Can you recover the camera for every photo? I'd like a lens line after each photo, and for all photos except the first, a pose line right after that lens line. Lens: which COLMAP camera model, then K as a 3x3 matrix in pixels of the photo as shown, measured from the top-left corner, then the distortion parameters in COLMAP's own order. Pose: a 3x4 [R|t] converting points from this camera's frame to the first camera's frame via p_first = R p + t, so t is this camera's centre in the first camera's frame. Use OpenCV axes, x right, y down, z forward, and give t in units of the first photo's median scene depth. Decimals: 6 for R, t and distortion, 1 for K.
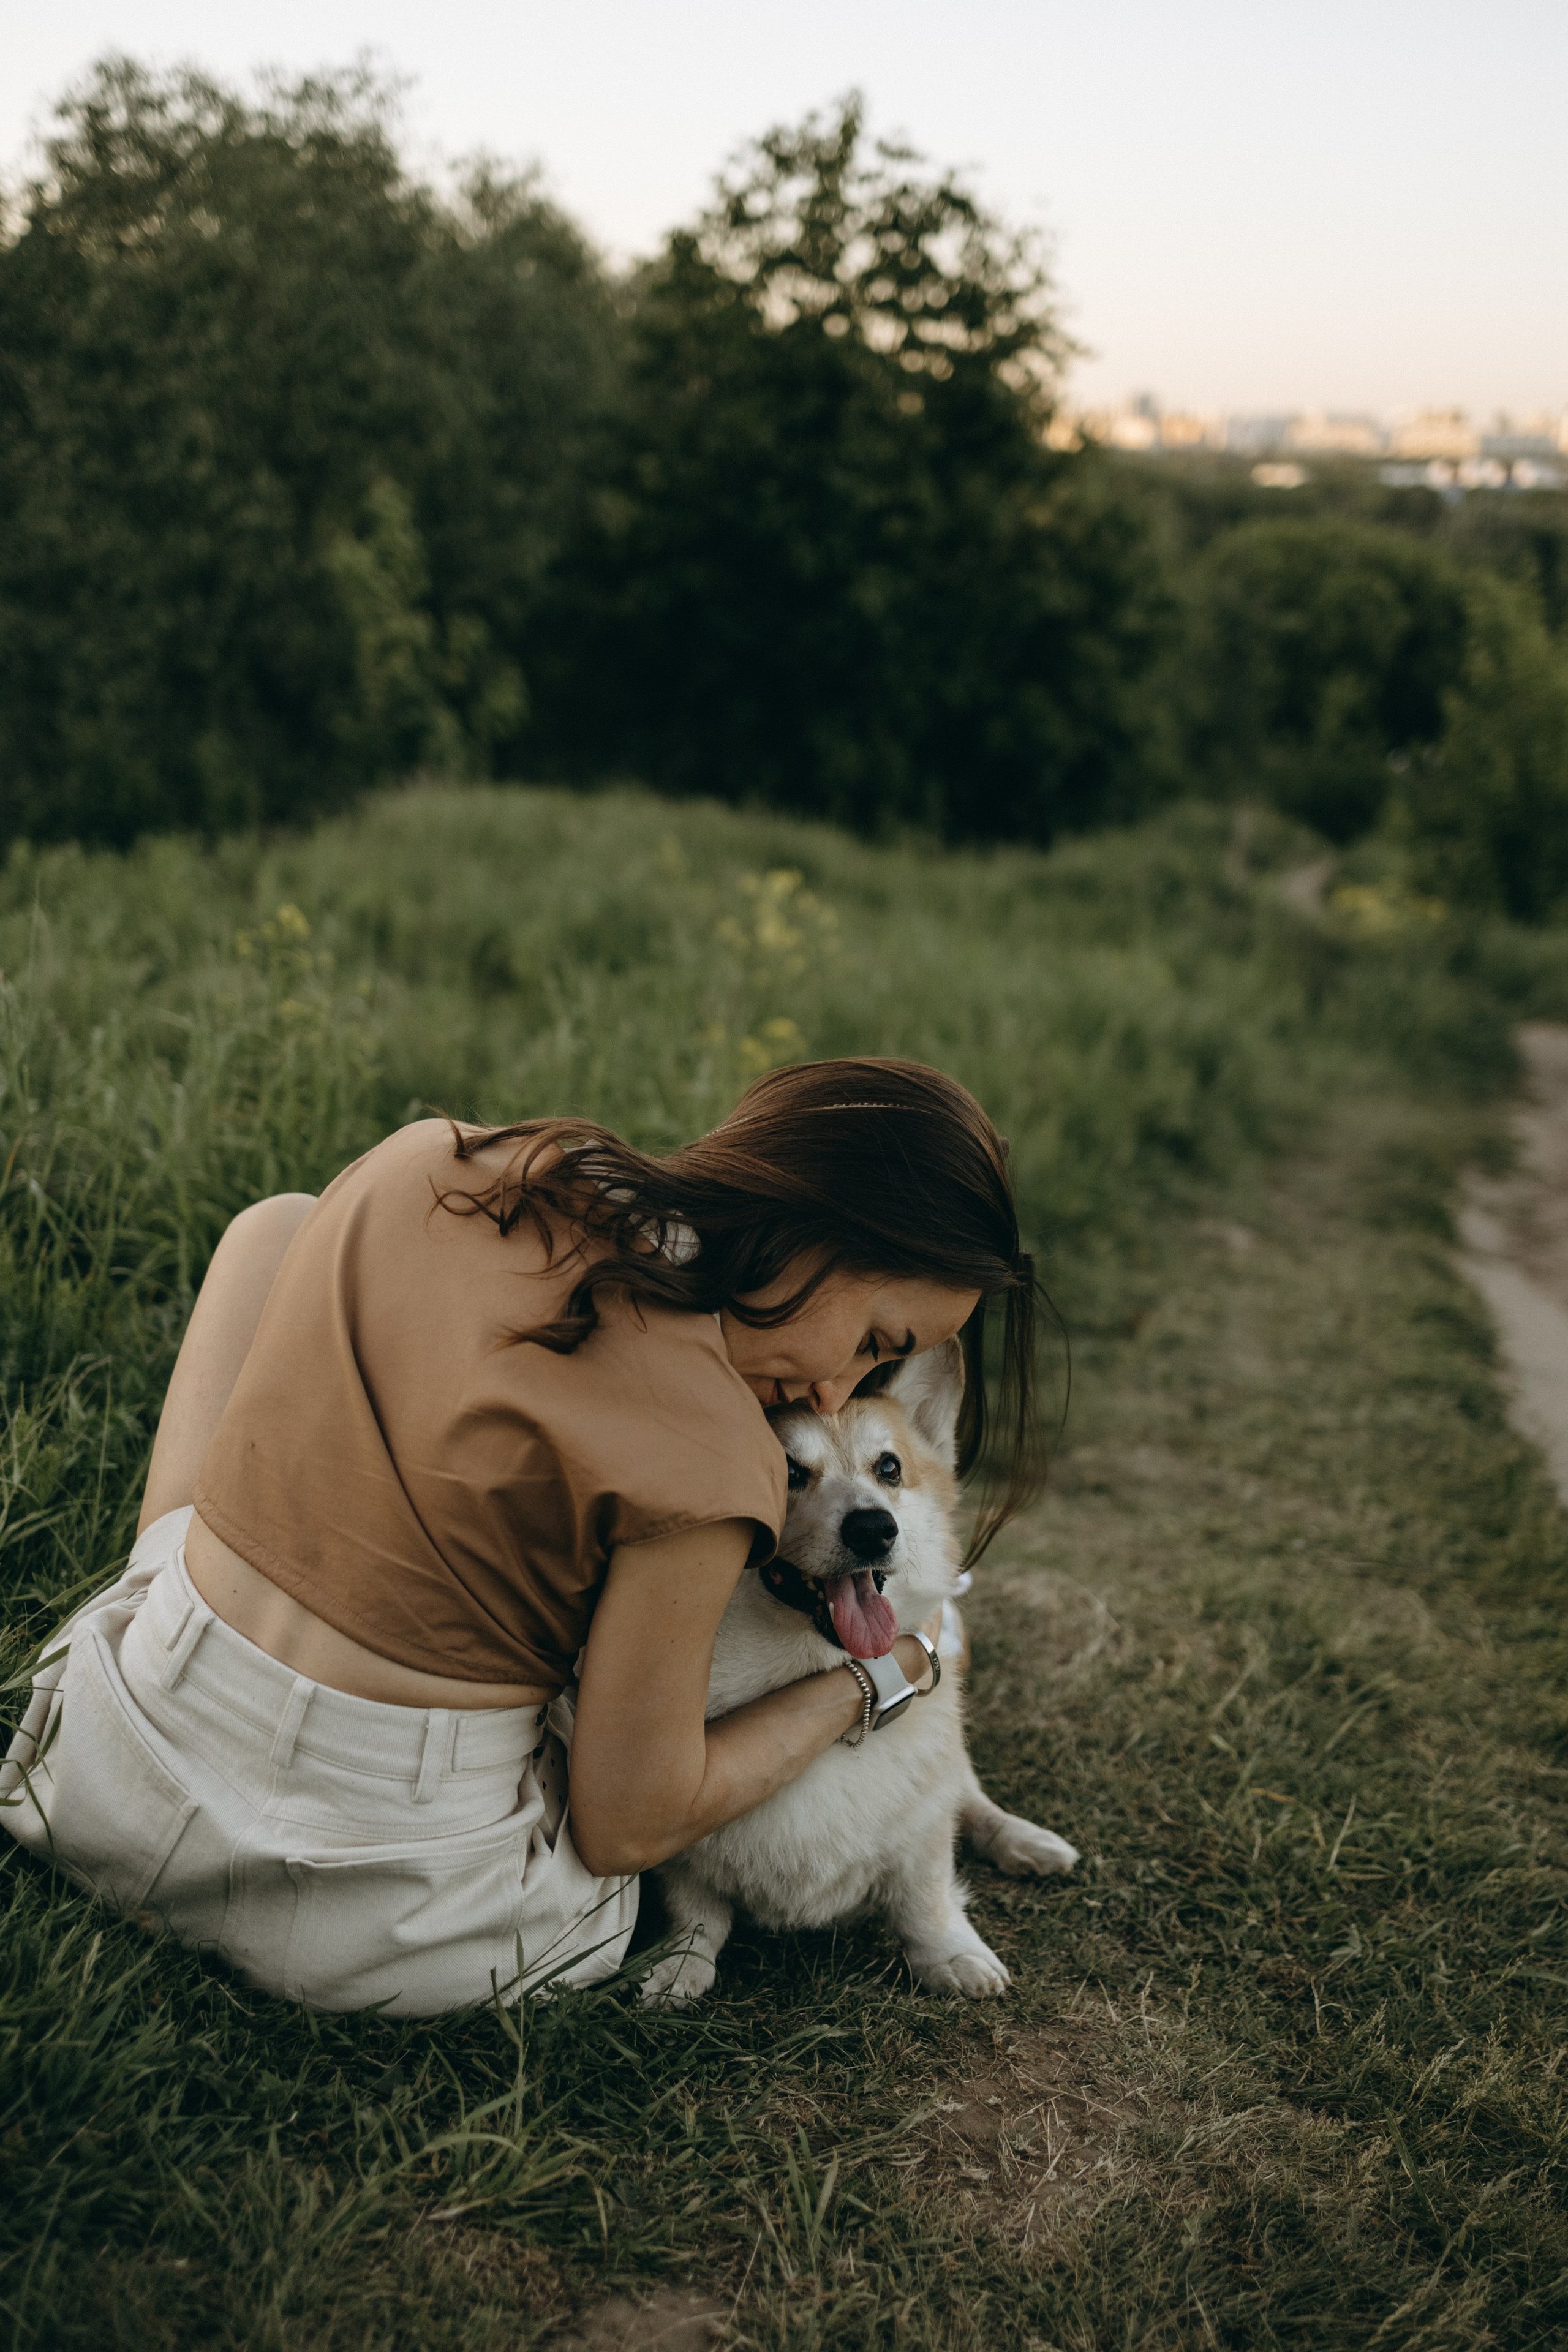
lens RADIAL K [[2373.7, 0, 747.7], [0, 2373.7, 1150.8], [0, 0, 1]] dist [0.013266, -0.013825]
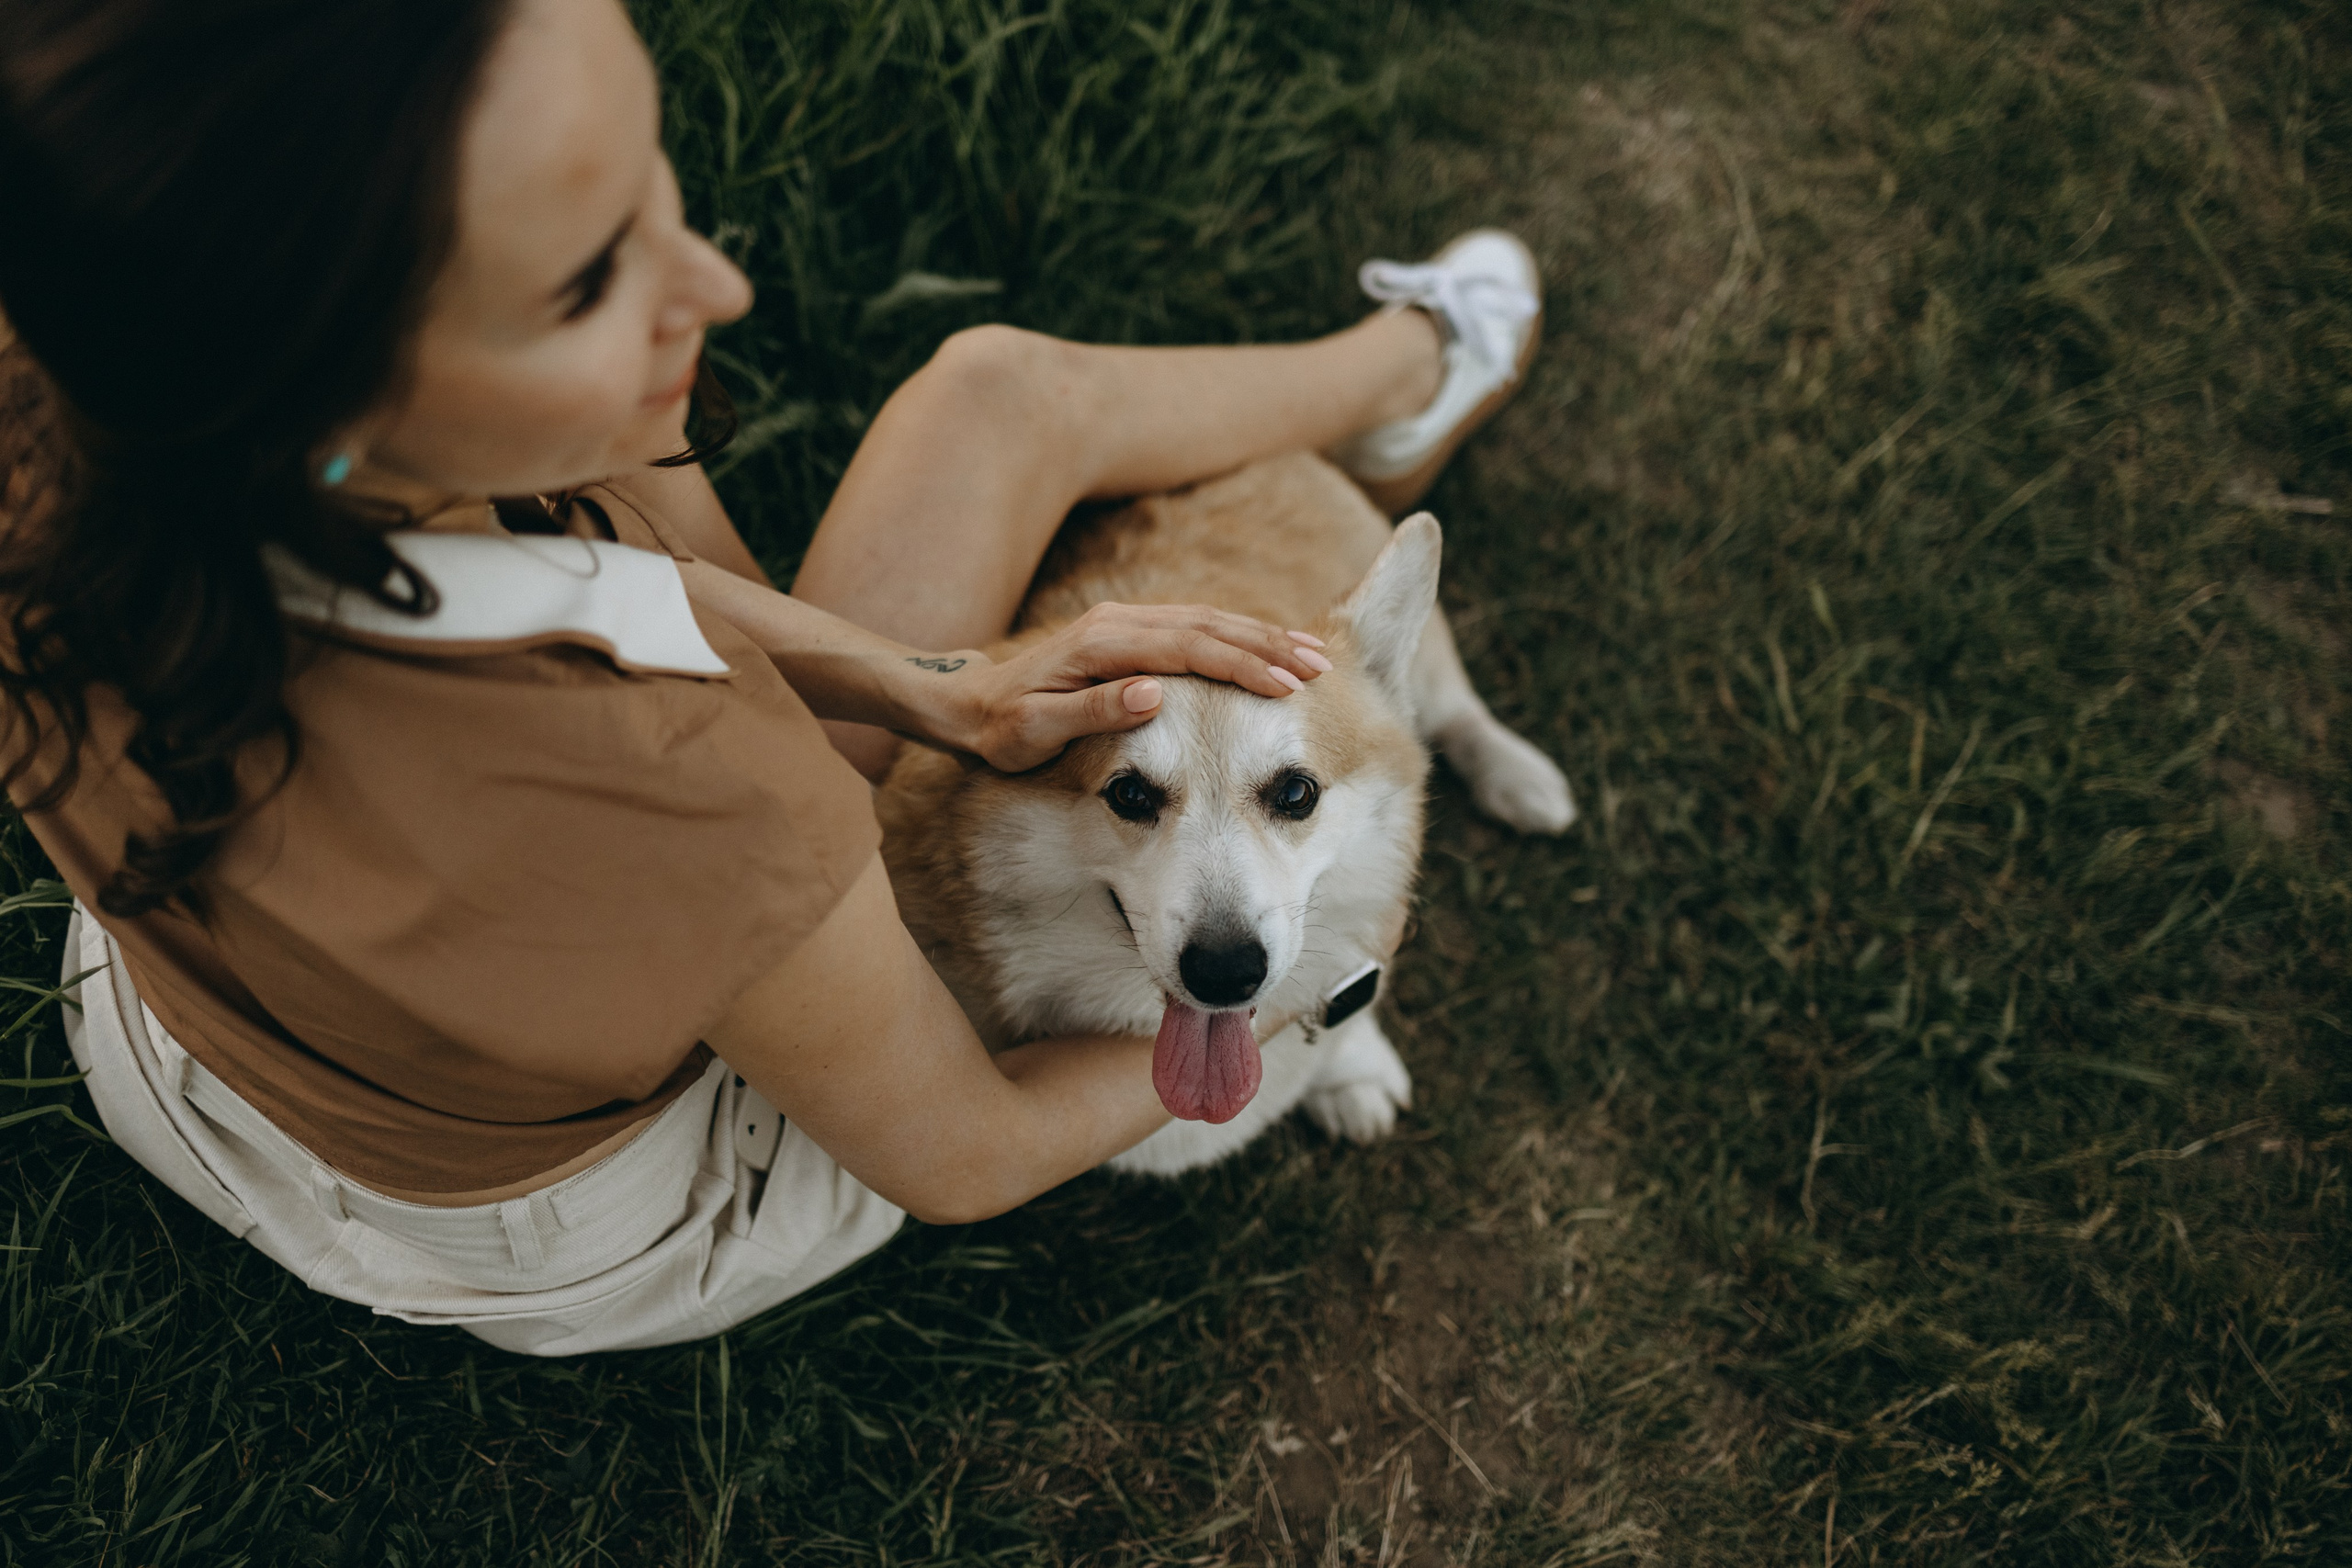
lens RADIAL K [[2458.0, 0, 1169.5], [0, 2458.0, 787.6], [0, 0, 1]] dist [0.022029, -0.013500]
pose [[0.990873, 0.115715, -0.069139, 0.047406], [-0.032150, 0.700987, 0.712449, -0.216124], [0.130906, -0.703724, 0.698310, 0.336848]]
